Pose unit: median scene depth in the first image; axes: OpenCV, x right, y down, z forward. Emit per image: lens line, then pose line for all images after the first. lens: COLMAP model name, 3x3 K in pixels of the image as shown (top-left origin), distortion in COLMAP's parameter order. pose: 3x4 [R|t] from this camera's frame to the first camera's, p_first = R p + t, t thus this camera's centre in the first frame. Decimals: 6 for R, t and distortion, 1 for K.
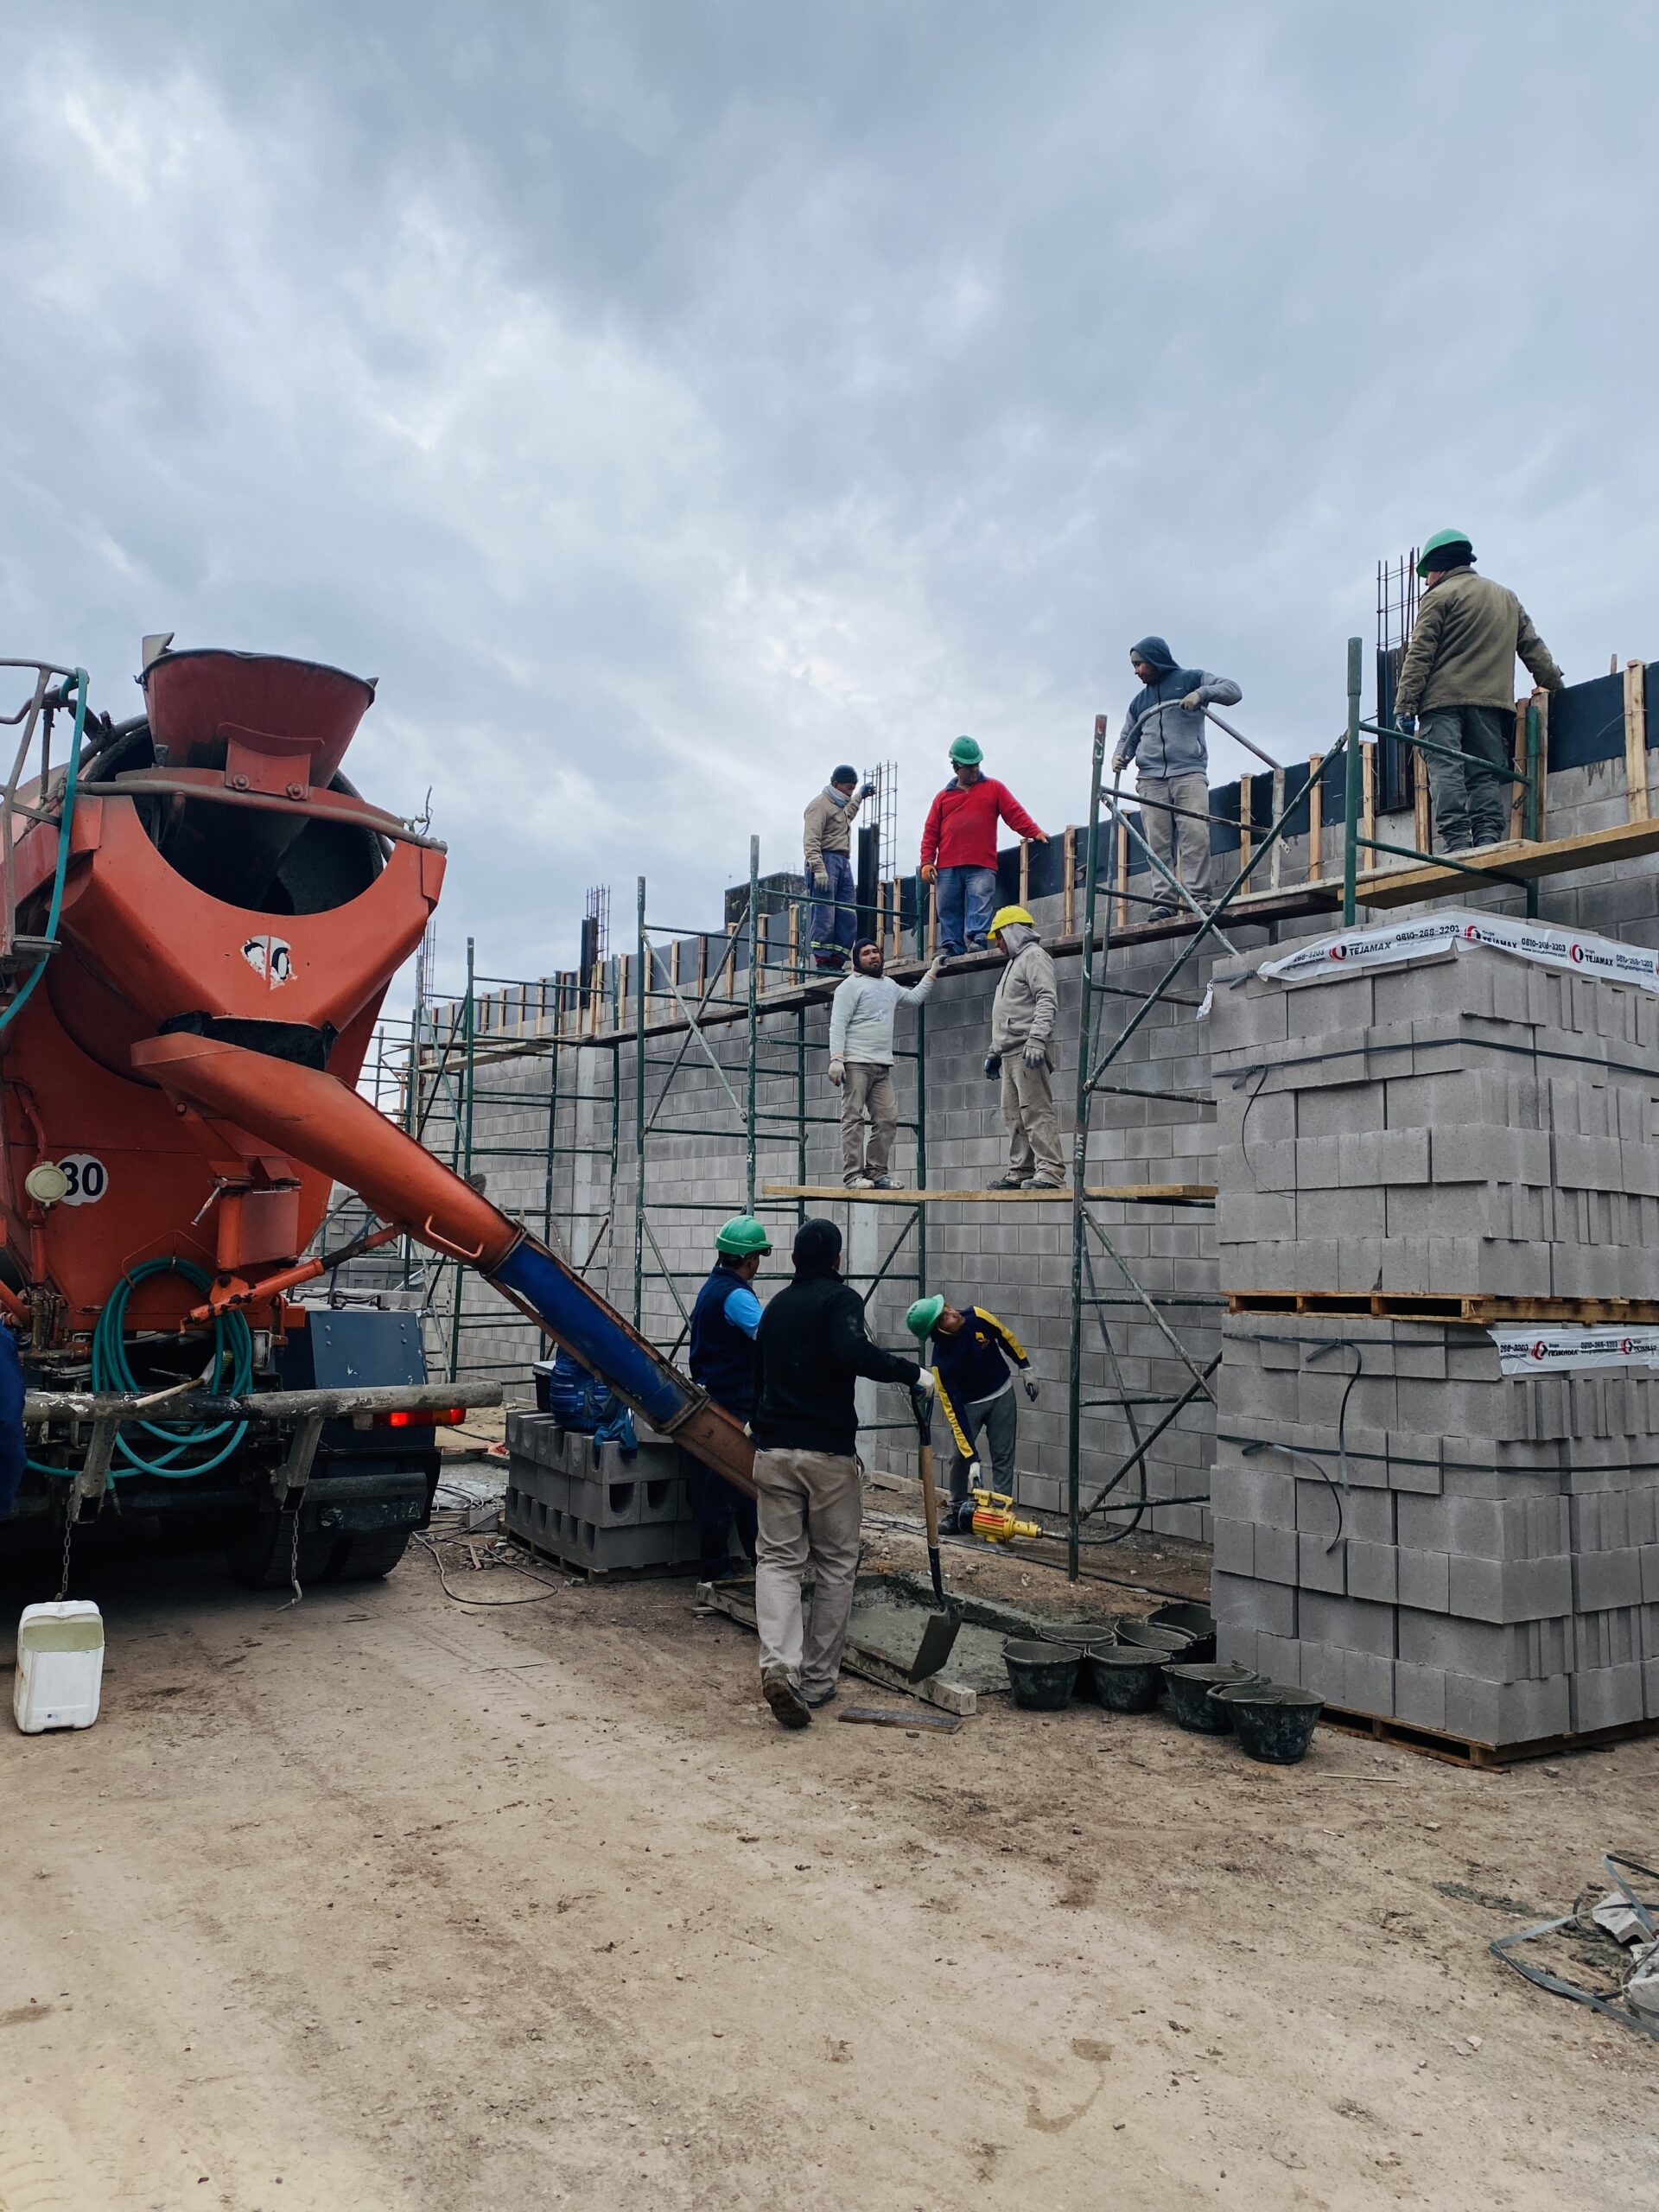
lens RADIAL K [[1661.1, 0, 829.5], [0, 1661.1, 1106.0], [0, 0, 1]] dist [0.005666, 0.002015]
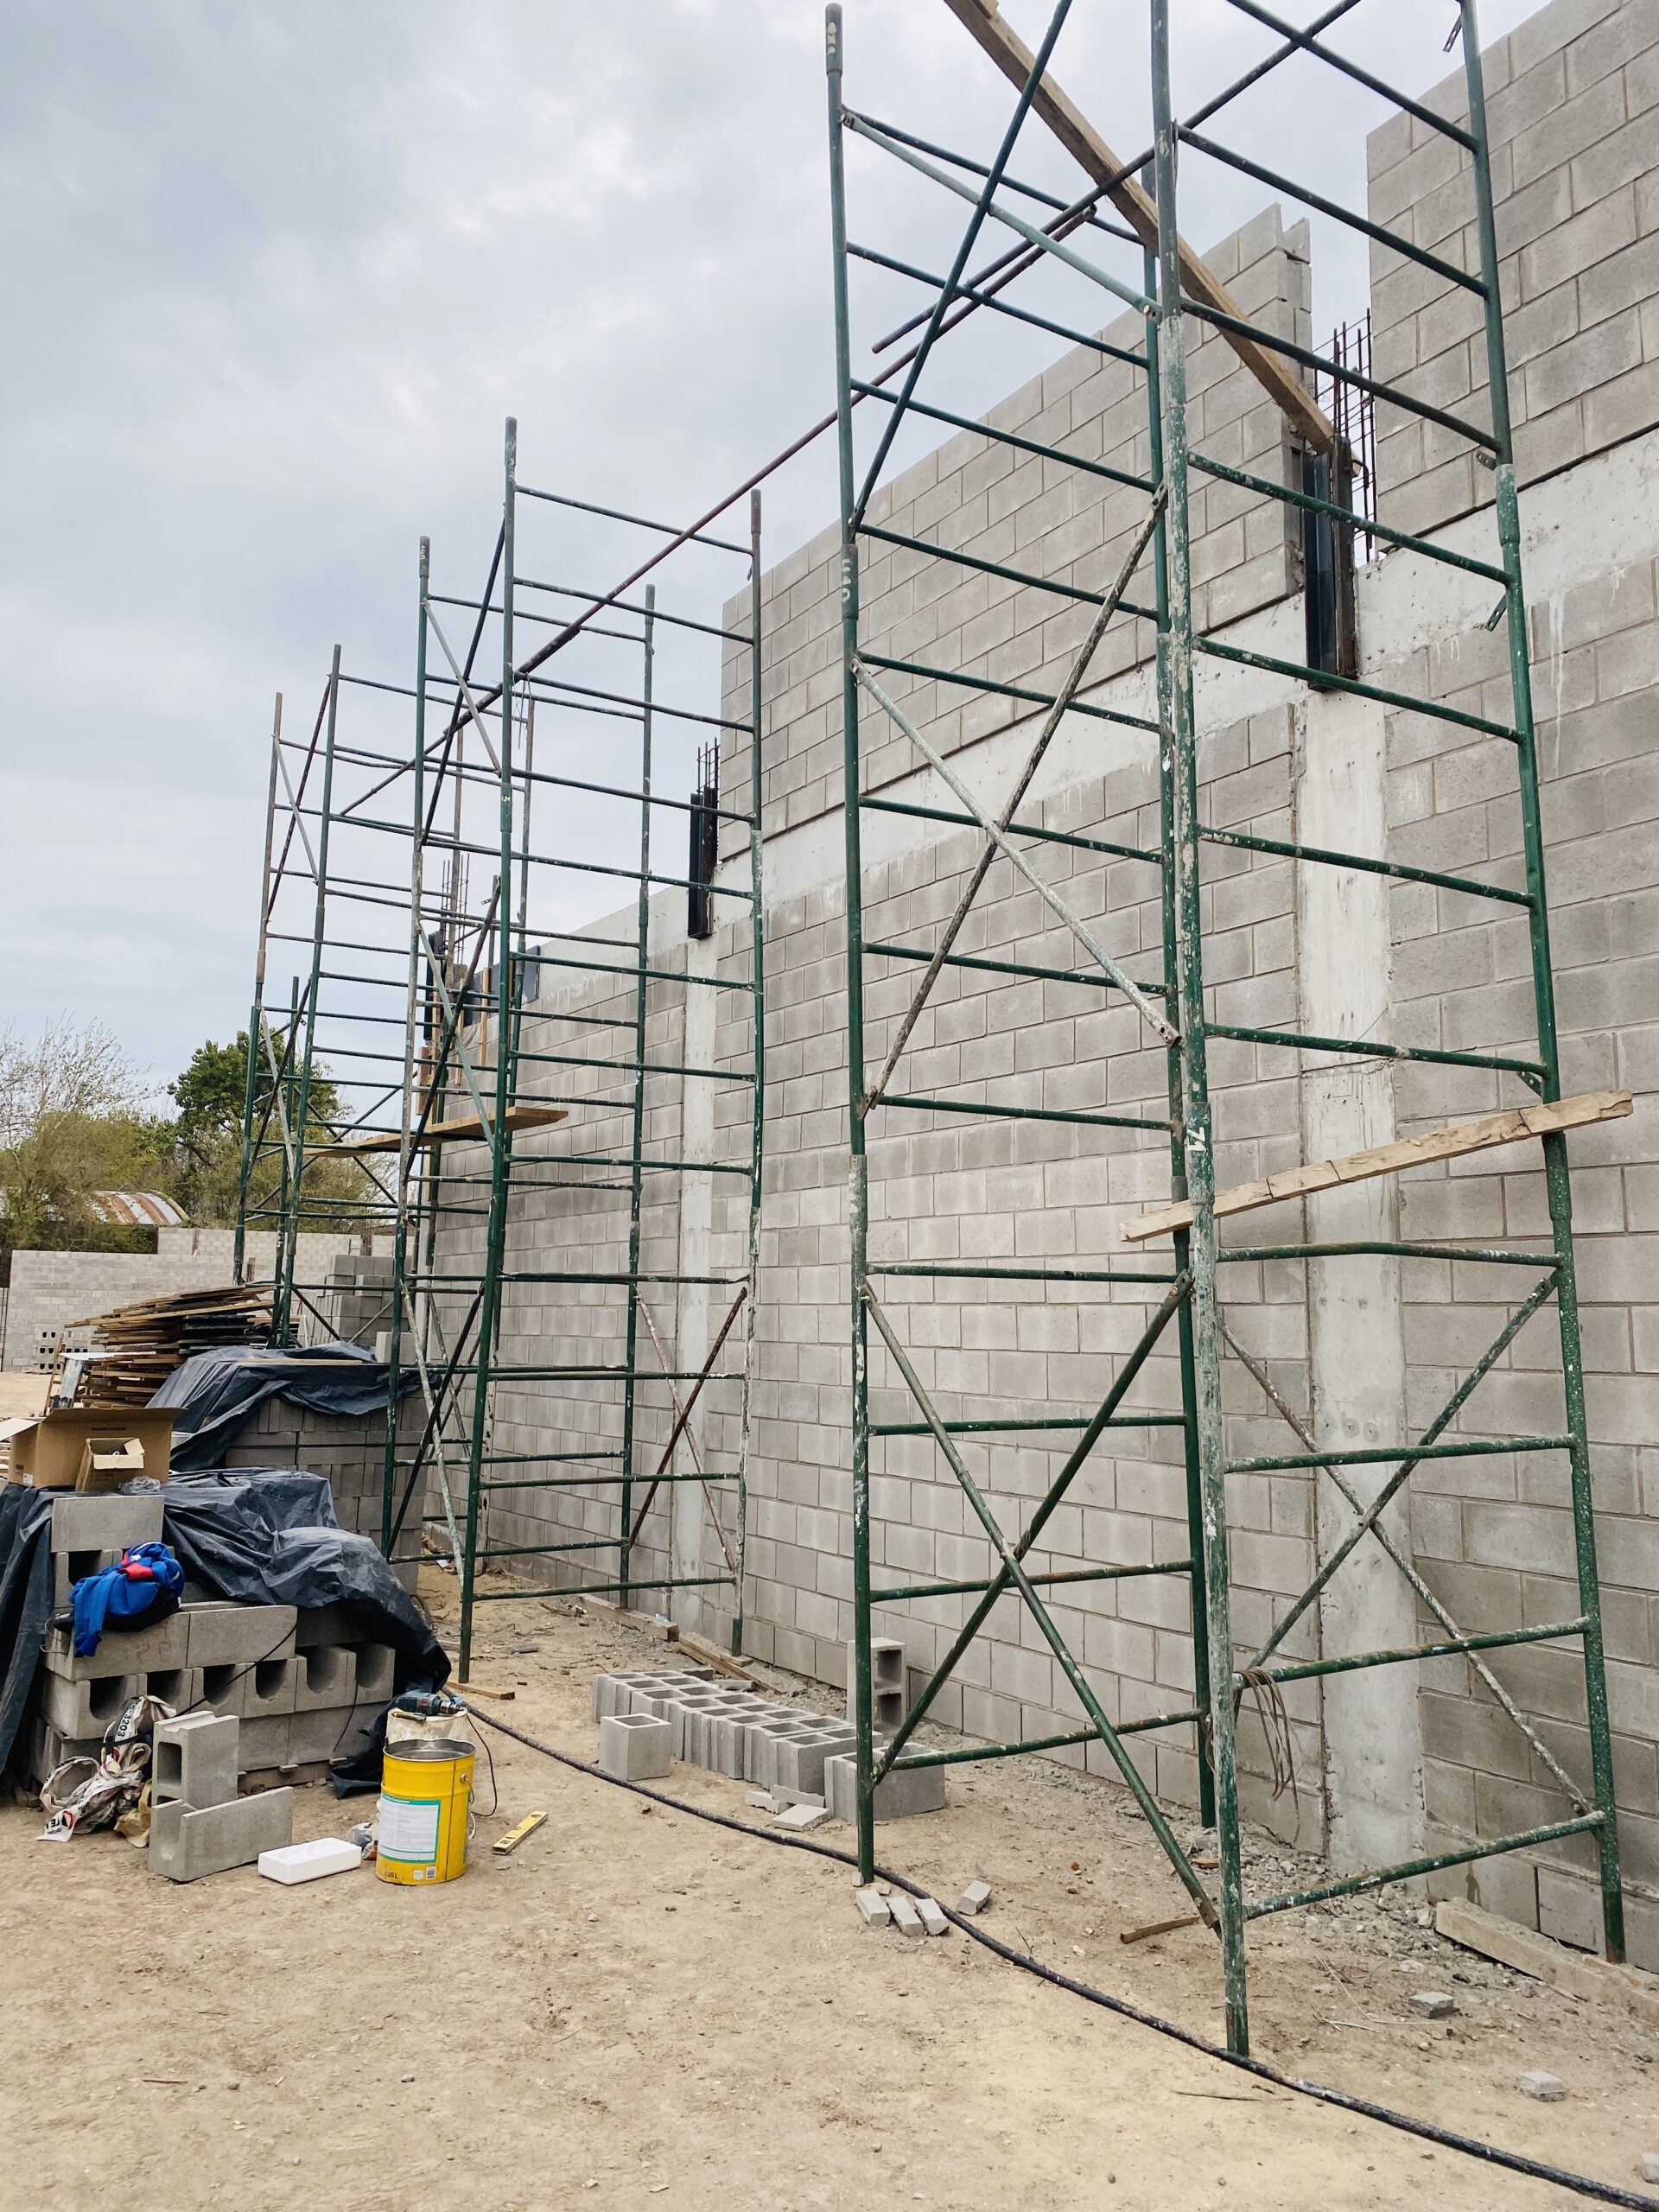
lens RADIAL K [[1661.1, 0, 829.5], [0, 1661.1, 1106.0], [0, 0, 1]] dist [0.005666, 0.002015]
pose [[0.999085, -0.021866, -0.036743, -0.104627], [0.020629, 0.999218, -0.033720, 0.030848], [0.037452, 0.032932, 0.998756, 0.554624]]
